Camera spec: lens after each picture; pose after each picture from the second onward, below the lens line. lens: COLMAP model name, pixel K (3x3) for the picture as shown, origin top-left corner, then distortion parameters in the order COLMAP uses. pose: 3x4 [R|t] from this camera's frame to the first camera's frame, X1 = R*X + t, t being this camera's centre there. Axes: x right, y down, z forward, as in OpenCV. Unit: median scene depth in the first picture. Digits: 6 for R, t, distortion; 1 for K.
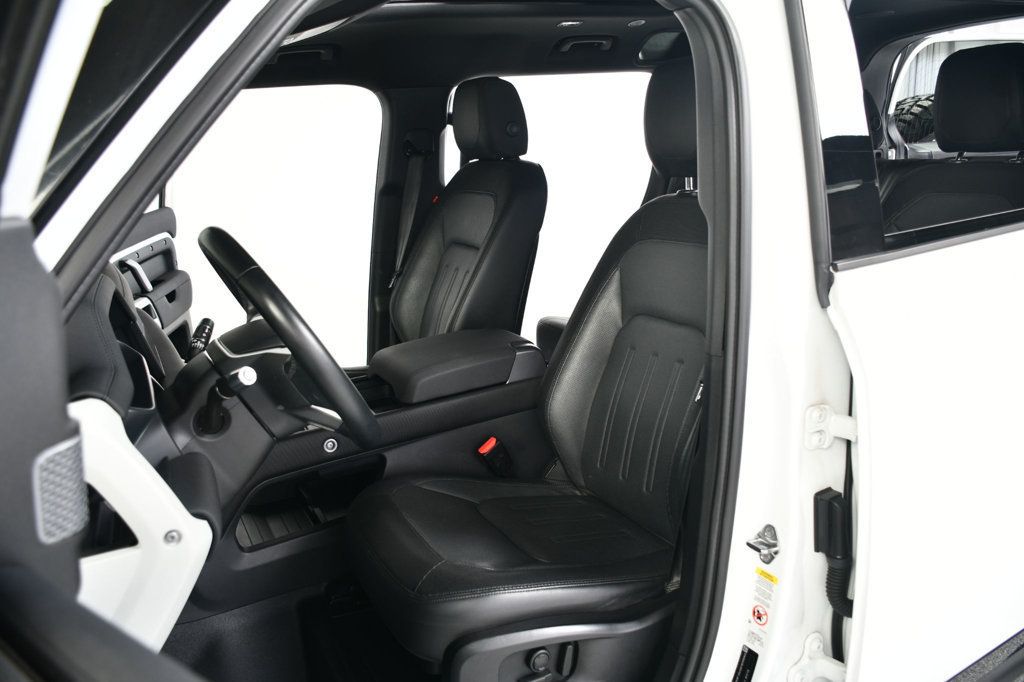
lens RADIAL K [[776.0, 0, 515.6], [0, 776.0, 337.8], [0, 0, 1]] dist [-0.031069, -0.000514]
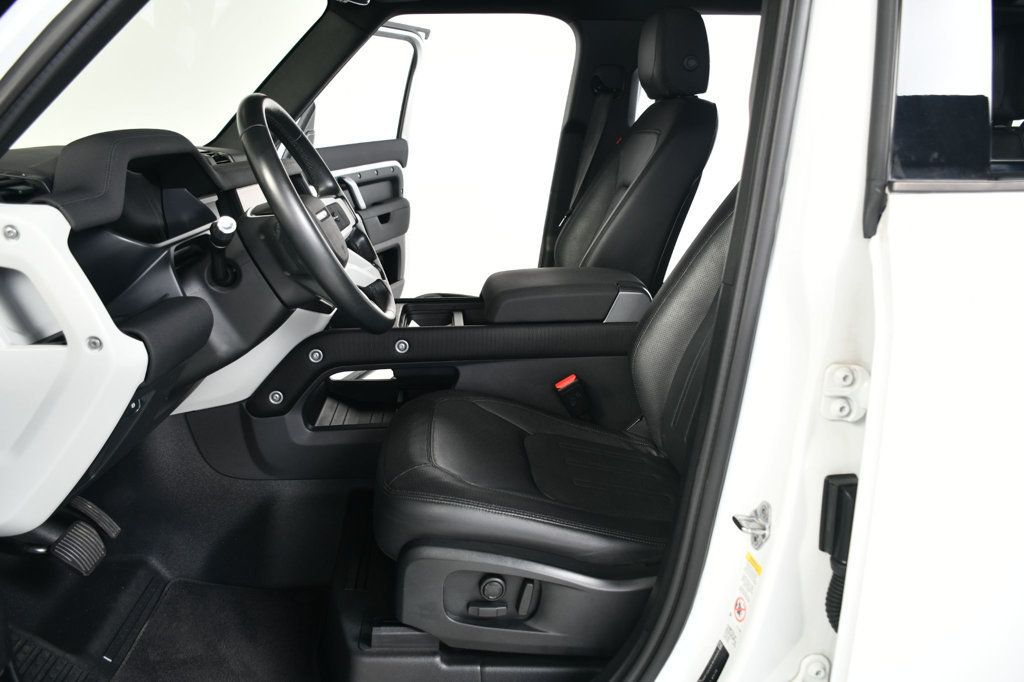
lens RADIAL K [[776.0, 0, 515.6], [0, 776.0, 337.8], [0, 0, 1]] dist [-0.031069, -0.000514]
pose [[0.915547, 0.164510, -0.367029, 0.245808], [-0.158093, 0.986271, 0.047705, 0.051124], [0.369838, 0.014349, 0.928985, 0.100112]]
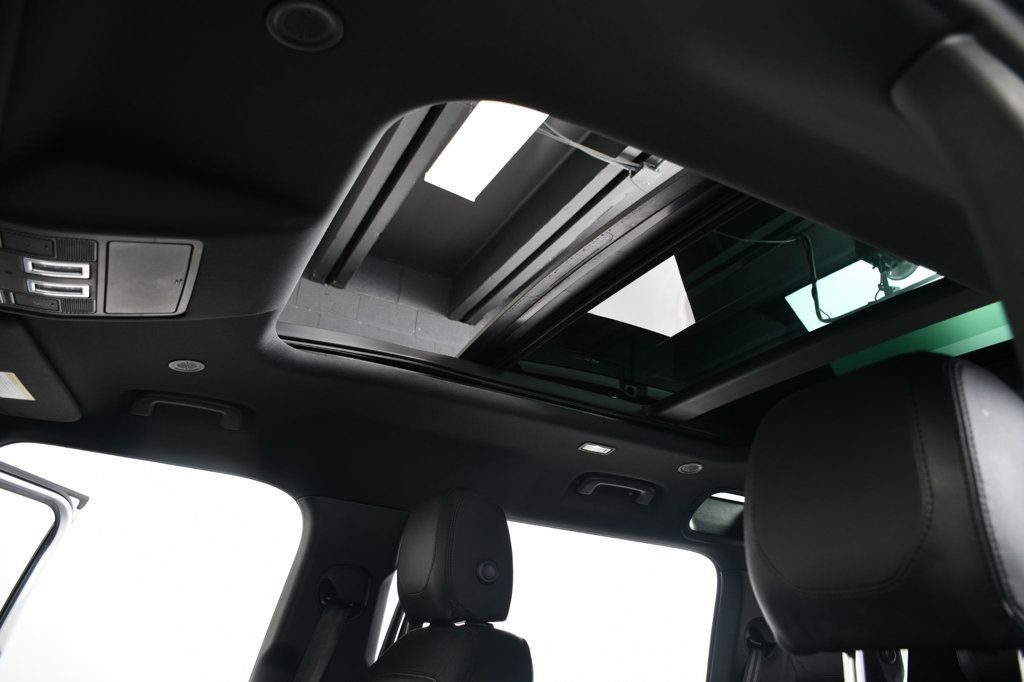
lens RADIAL K [[765.3, 0, 506.6], [0, 765.3, 339.4], [0, 0, 1]] dist [-0.040158, -0.000158]
pose [[0.988714, 0.125985, -0.081069, 0.044944], [-0.148736, 0.760646, -0.631898, -0.045551], [-0.017945, 0.636824, 0.770800, 0.542935]]
